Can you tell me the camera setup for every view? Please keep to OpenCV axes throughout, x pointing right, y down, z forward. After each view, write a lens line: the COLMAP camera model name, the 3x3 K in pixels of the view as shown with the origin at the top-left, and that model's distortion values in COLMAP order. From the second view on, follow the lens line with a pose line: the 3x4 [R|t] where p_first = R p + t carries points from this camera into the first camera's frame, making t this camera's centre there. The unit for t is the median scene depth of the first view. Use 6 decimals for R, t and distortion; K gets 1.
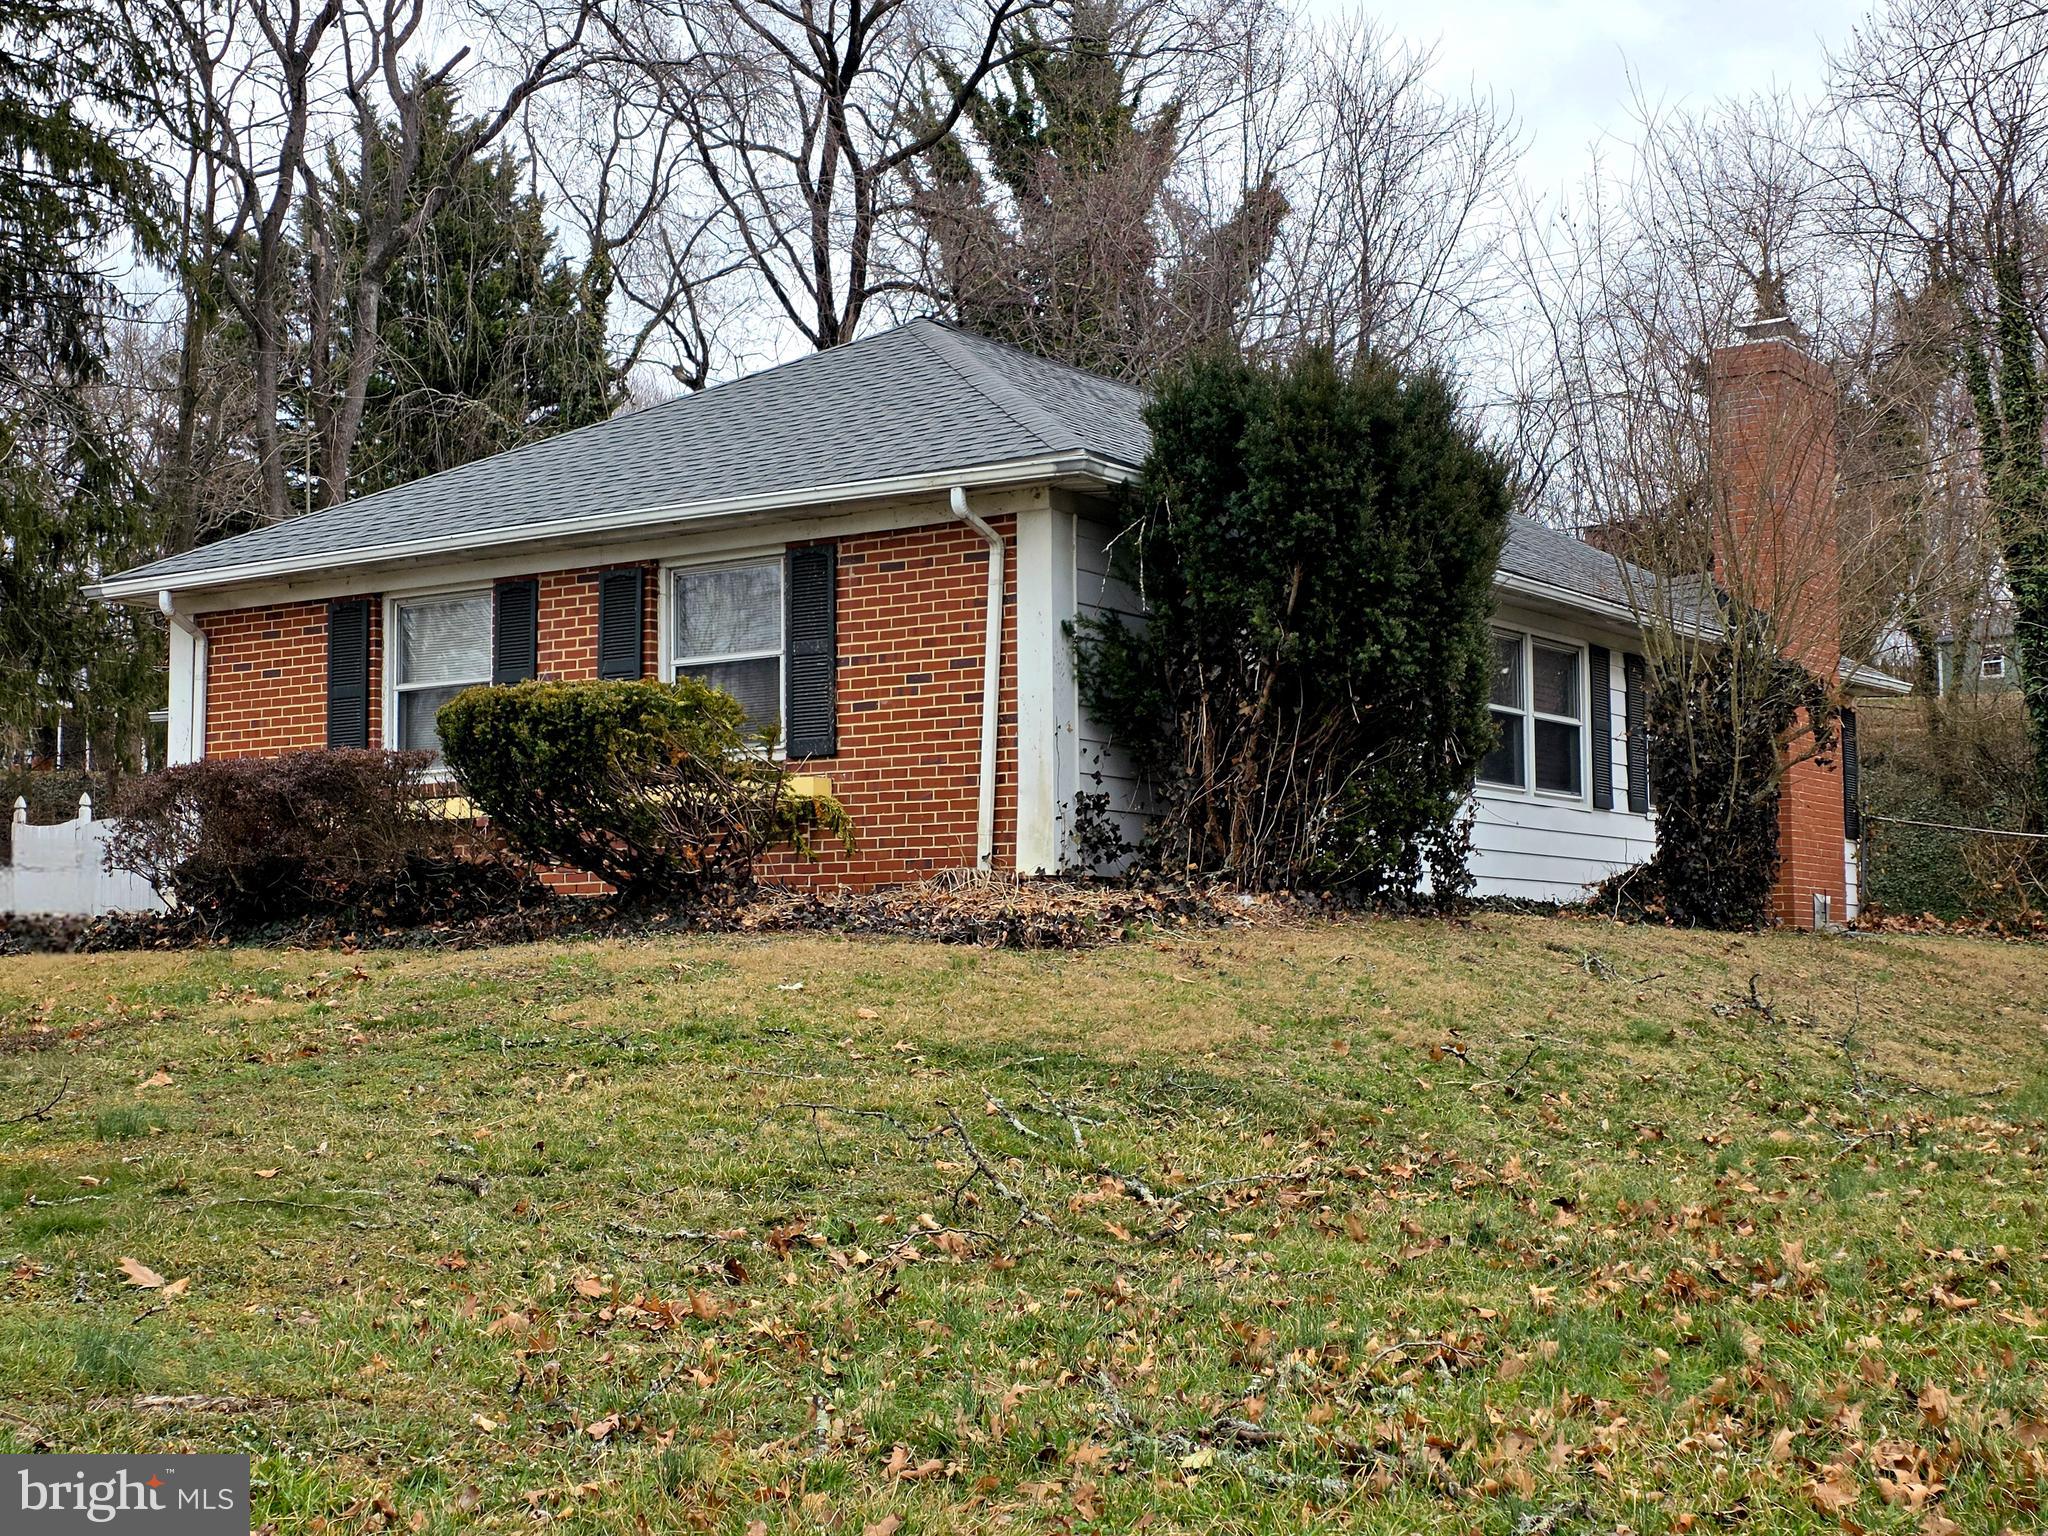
lens RADIAL K [[2790.8, 0, 1024.0], [0, 2790.8, 768.0], [0, 0, 1]] dist [0.158330, -0.023410]
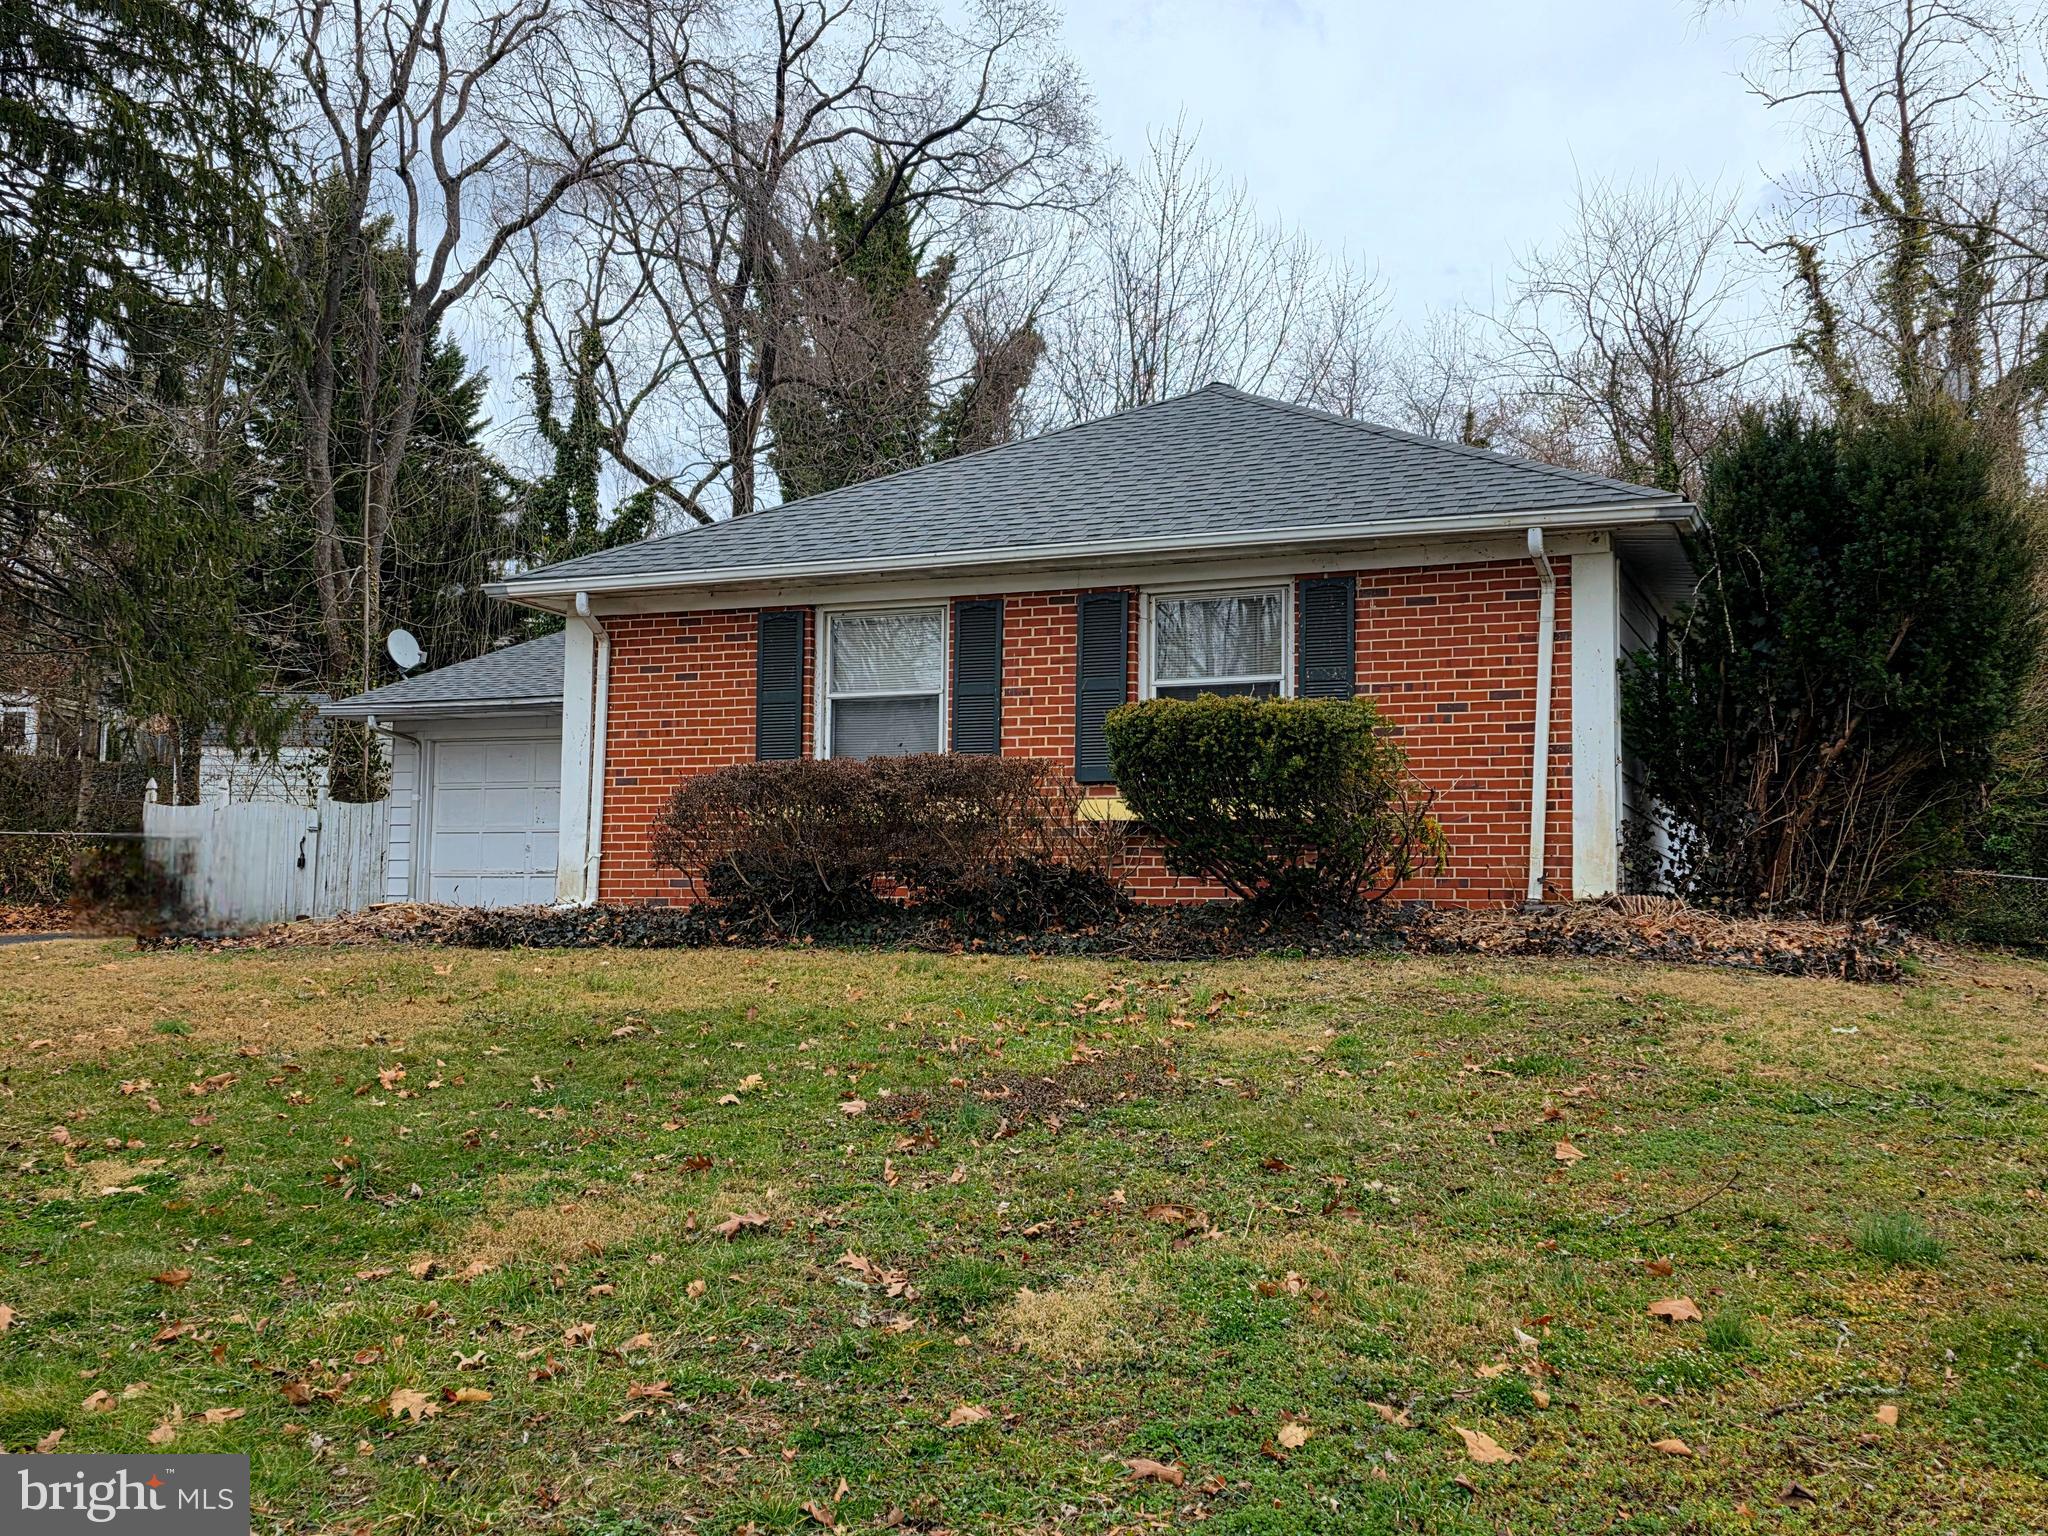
lens RADIAL K [[2103.8, 0, 1024.0], [0, 2103.8, 768.0], [0, 0, 1]] dist [0.159738, -0.021131]
pose [[0.980784, 0.036869, 0.191582, -0.317248], [-0.035593, 0.999315, -0.010097, 0.004327], [-0.191823, 0.003084, 0.981425, 0.219950]]
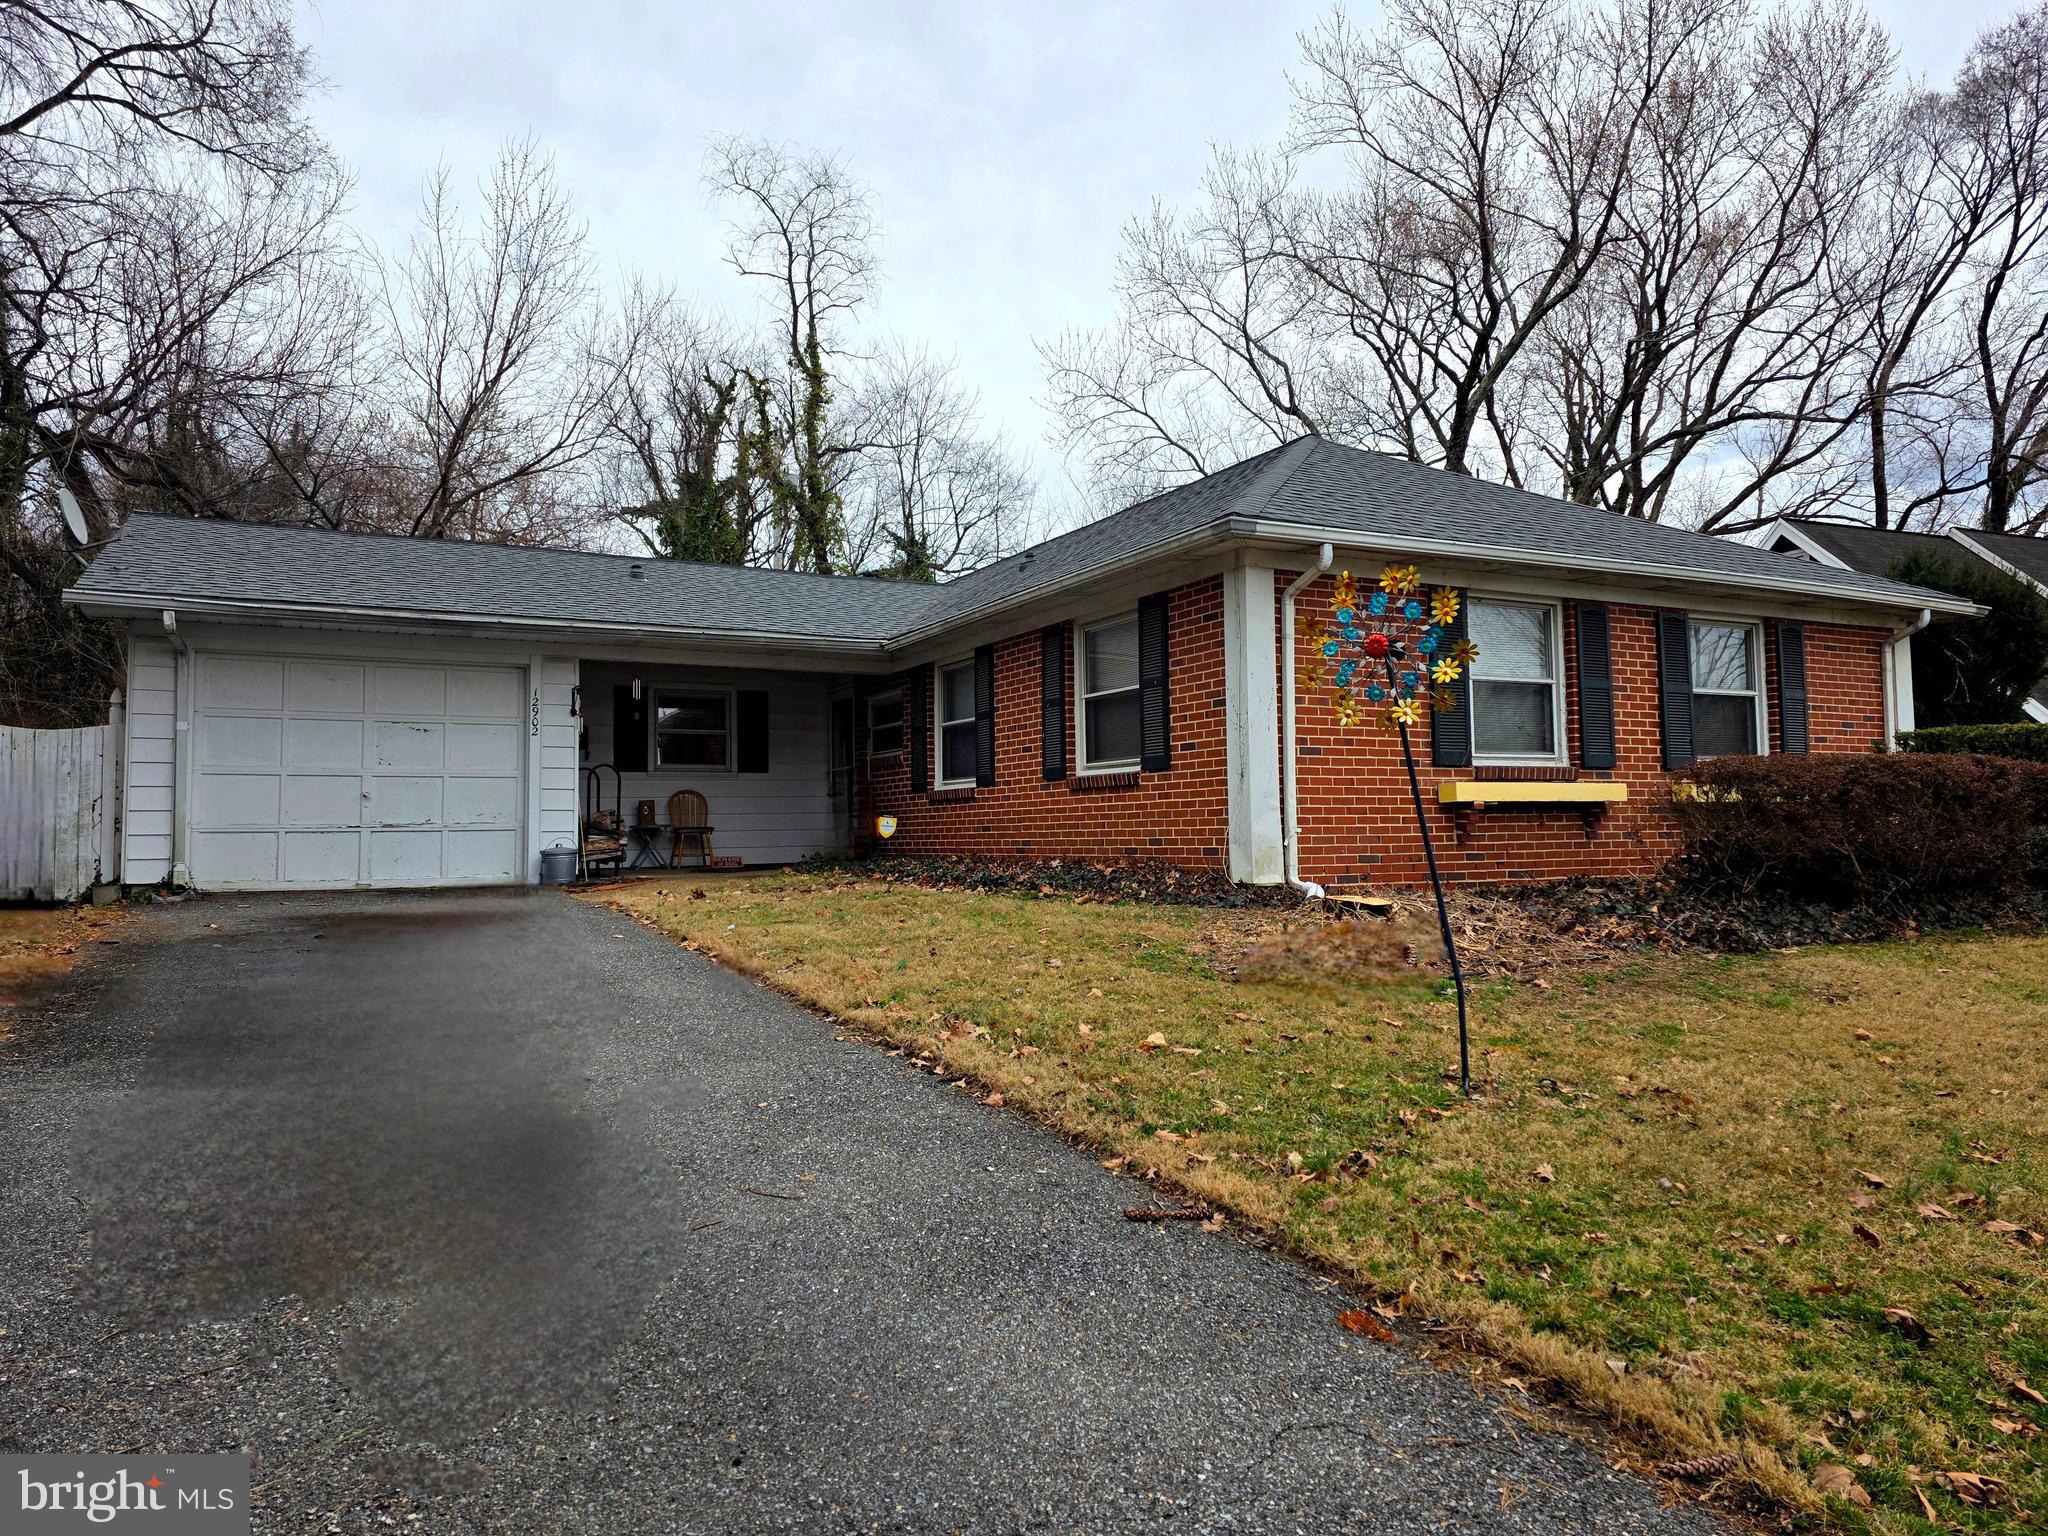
lens RADIAL K [[1383.4, 0, 1034.0], [0, 1383.4, 774.1], [0, 0, 1]] dist [0.098008, -0.144663]
pose [[0.470385, 0.044494, 0.881339, -0.823045], [-0.063596, 0.997840, -0.016434, 0.030919], [-0.880167, -0.048319, 0.472199, 0.934194]]
